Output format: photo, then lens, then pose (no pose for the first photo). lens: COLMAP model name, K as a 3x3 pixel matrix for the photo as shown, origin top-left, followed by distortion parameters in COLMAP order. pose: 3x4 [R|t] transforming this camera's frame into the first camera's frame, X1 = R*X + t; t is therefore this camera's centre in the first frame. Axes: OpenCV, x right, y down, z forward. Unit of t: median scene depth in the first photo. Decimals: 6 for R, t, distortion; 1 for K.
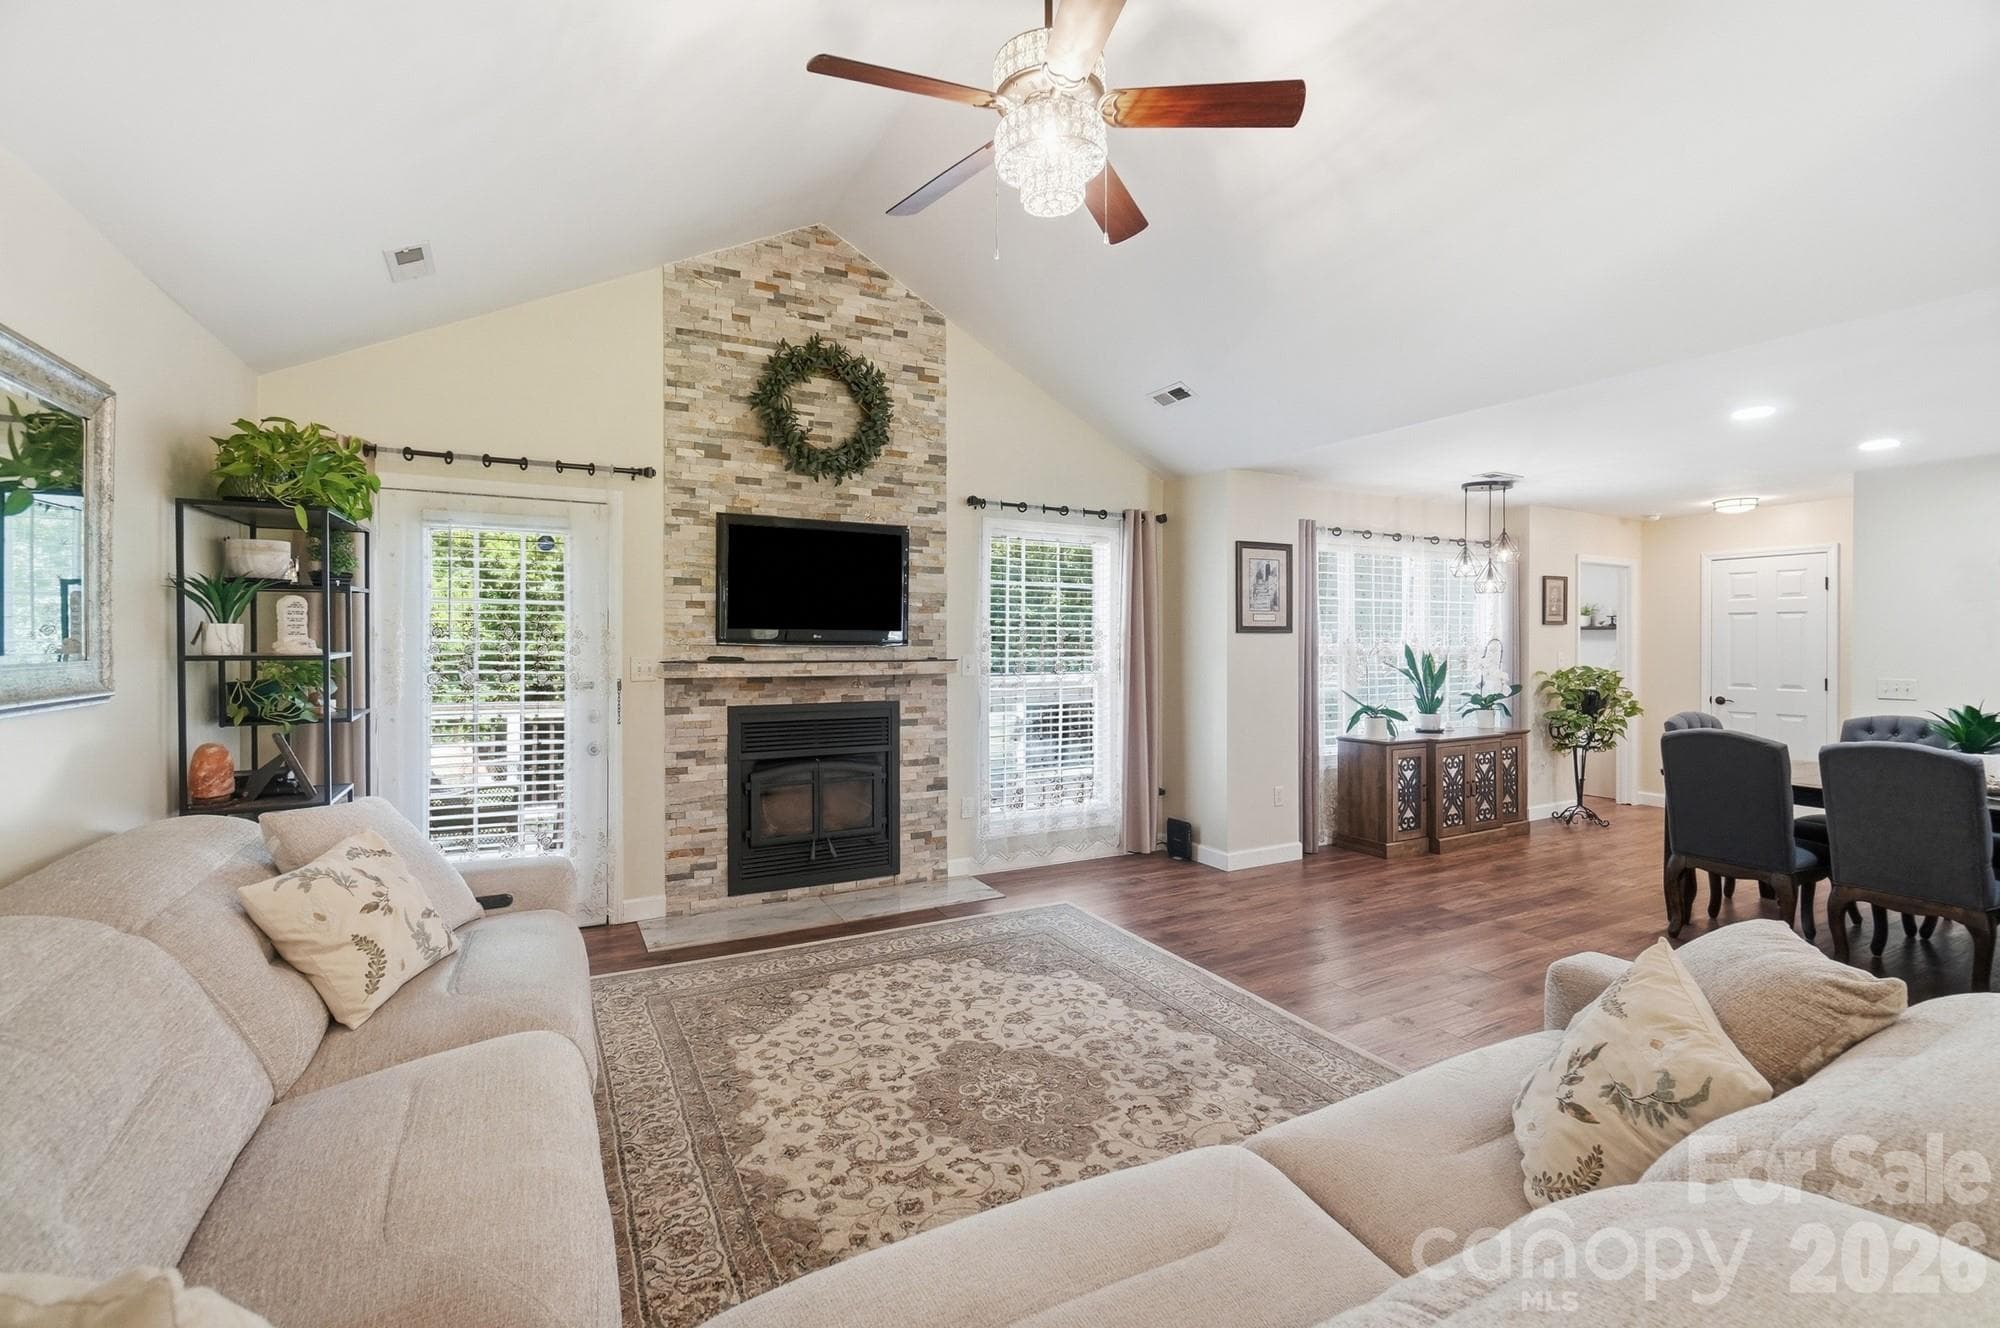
lens RADIAL K [[876.2, 0, 992.4], [0, 876.2, 650.9], [0, 0, 1]] dist [0.001505, -0.000777]
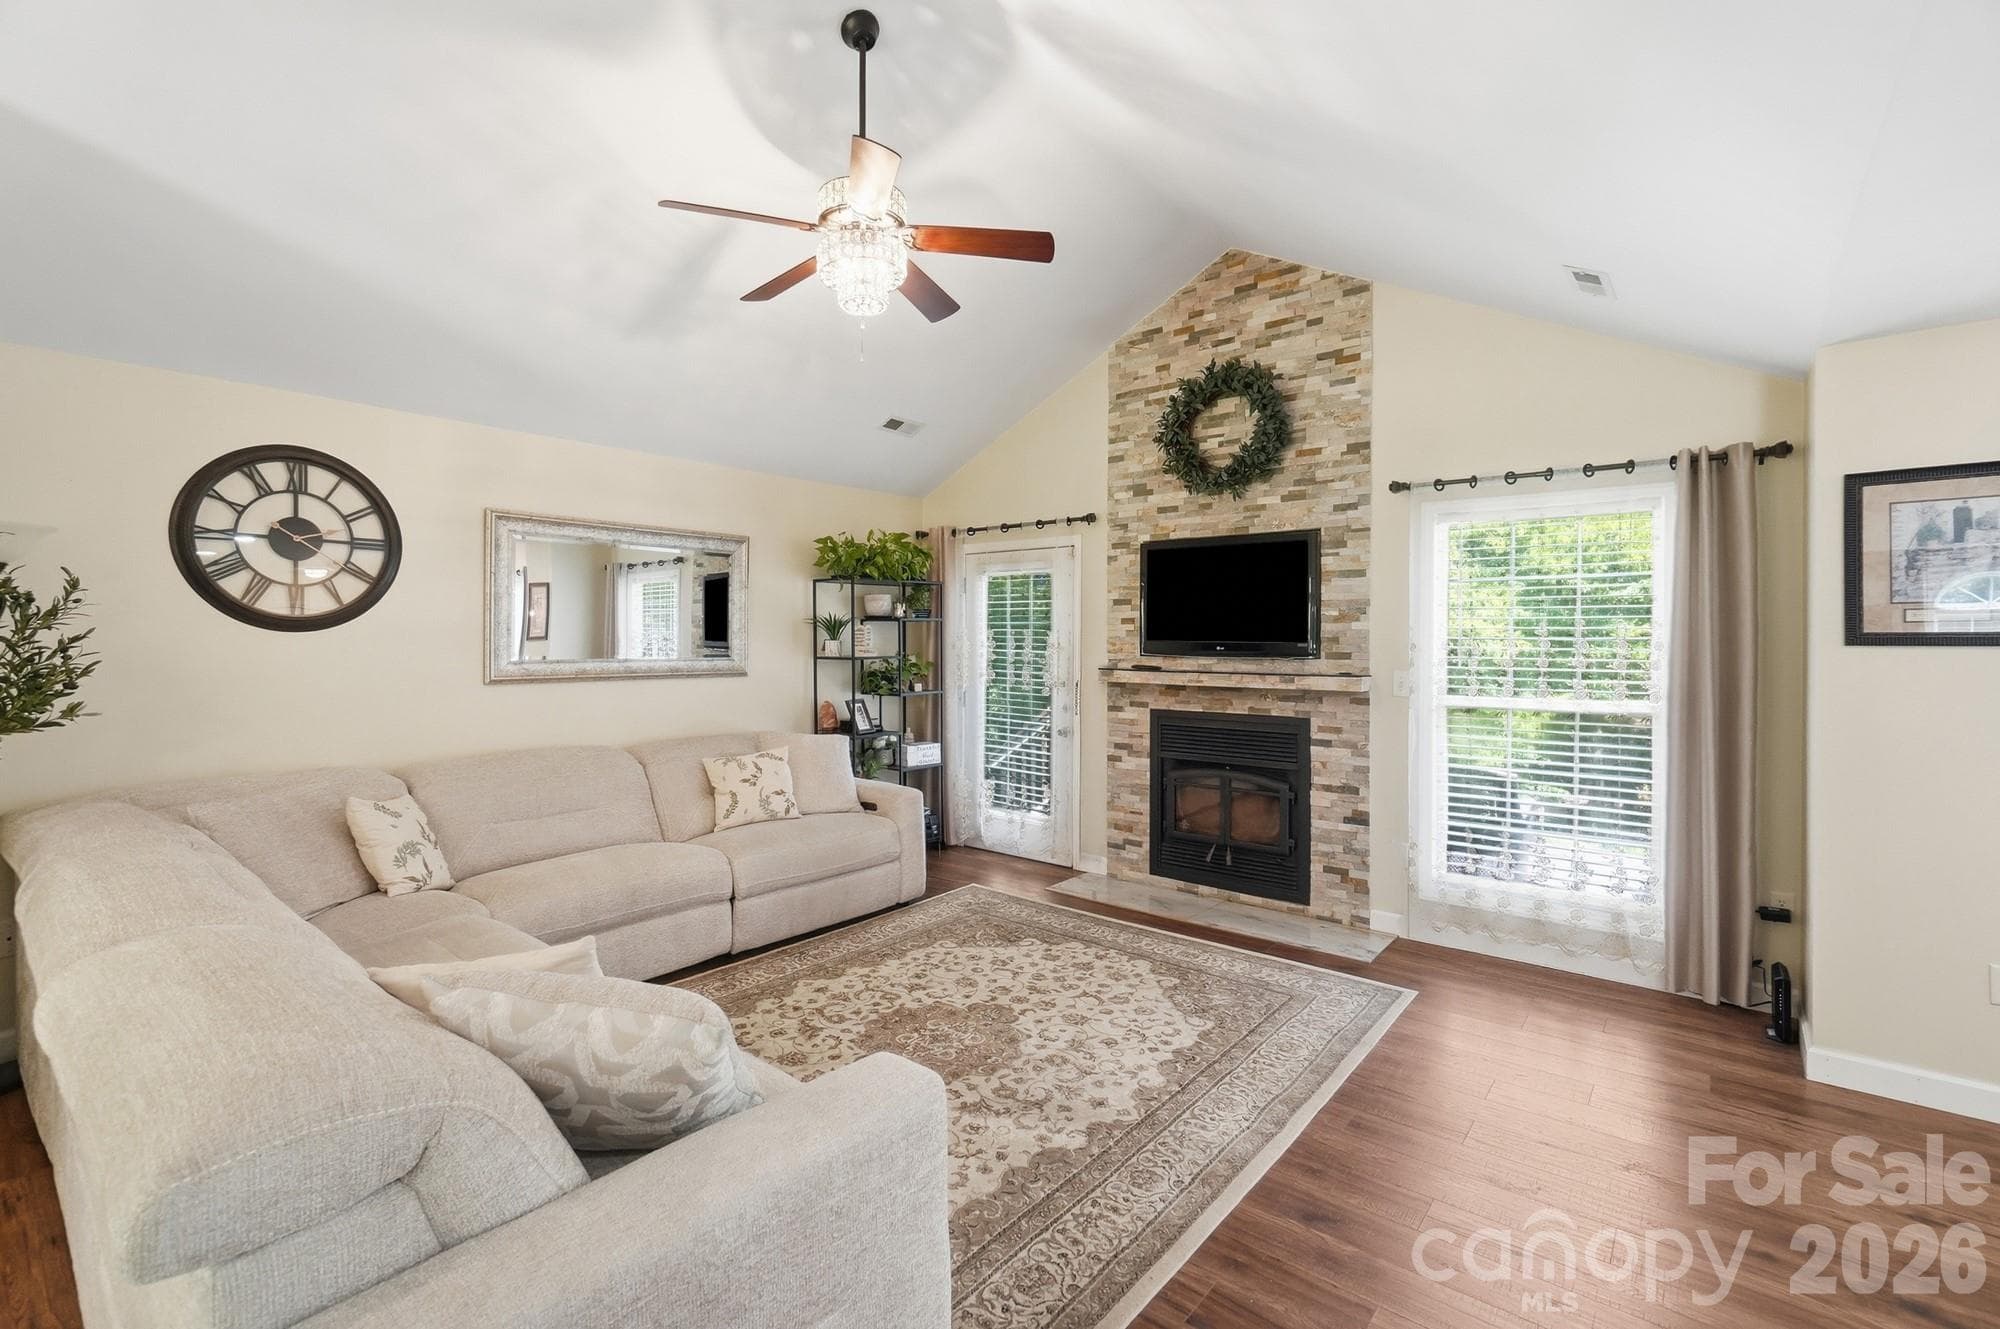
lens RADIAL K [[876.2, 0, 986.0], [0, 876.2, 650.3], [0, 0, 1]] dist [0.001505, -0.000777]
pose [[0.378851, 0.008624, -0.925417, 0.690369], [-0.017126, 0.999851, 0.002307, -0.012417], [0.925299, 0.014975, 0.378943, 0.368657]]
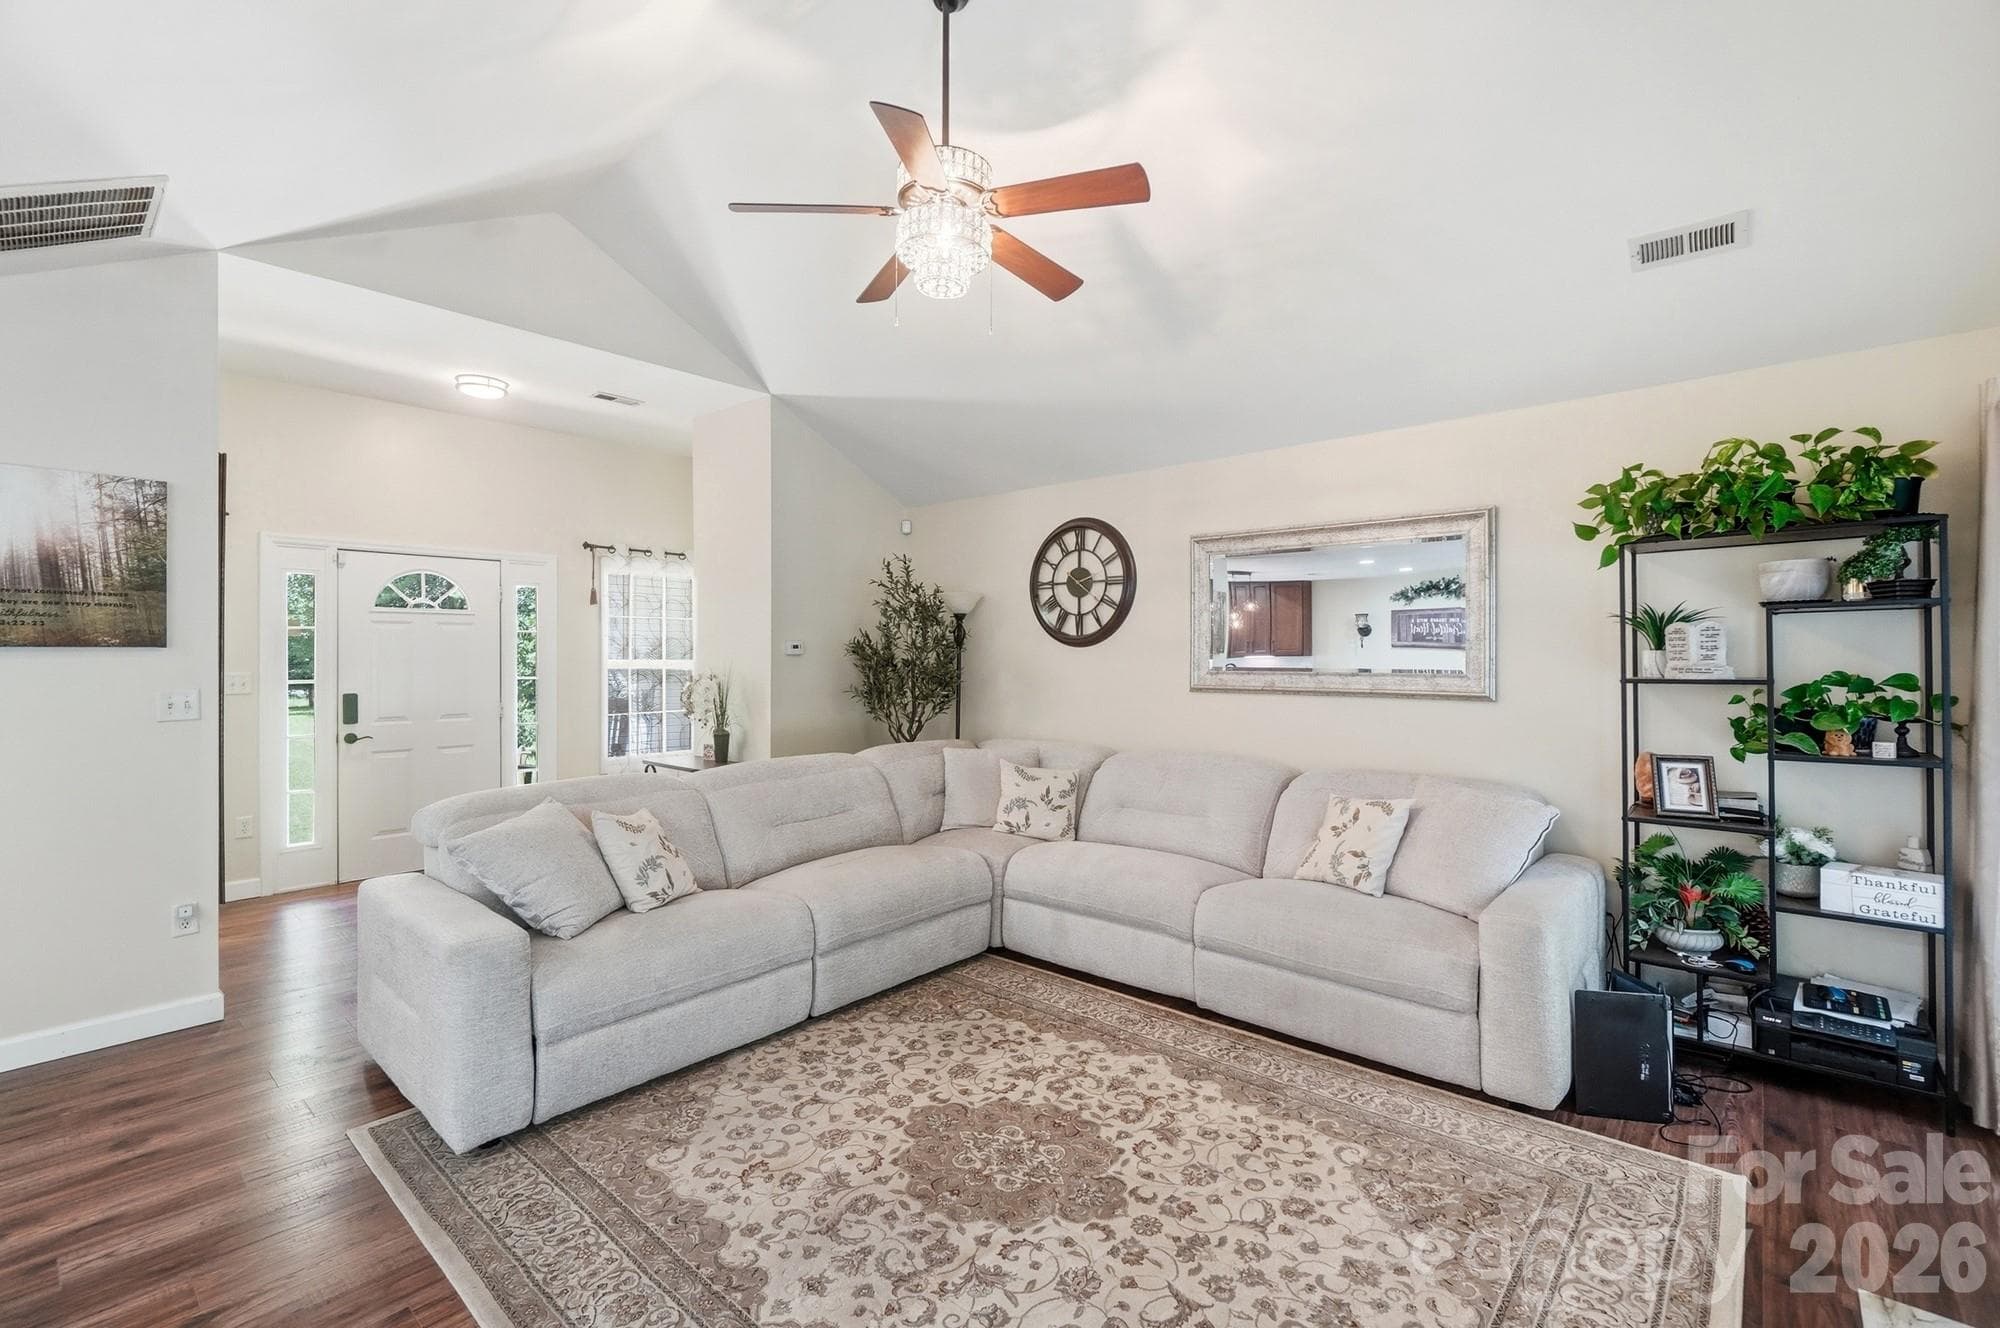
lens RADIAL K [[876.2, 0, 1007.6], [0, 876.2, 652.2], [0, 0, 1]] dist [0.001505, -0.000777]
pose [[-0.929033, -0.003089, -0.369984, 0.224354], [-0.008948, 0.999860, 0.014120, -0.024895], [0.369889, 0.016428, -0.928931, 1.132818]]
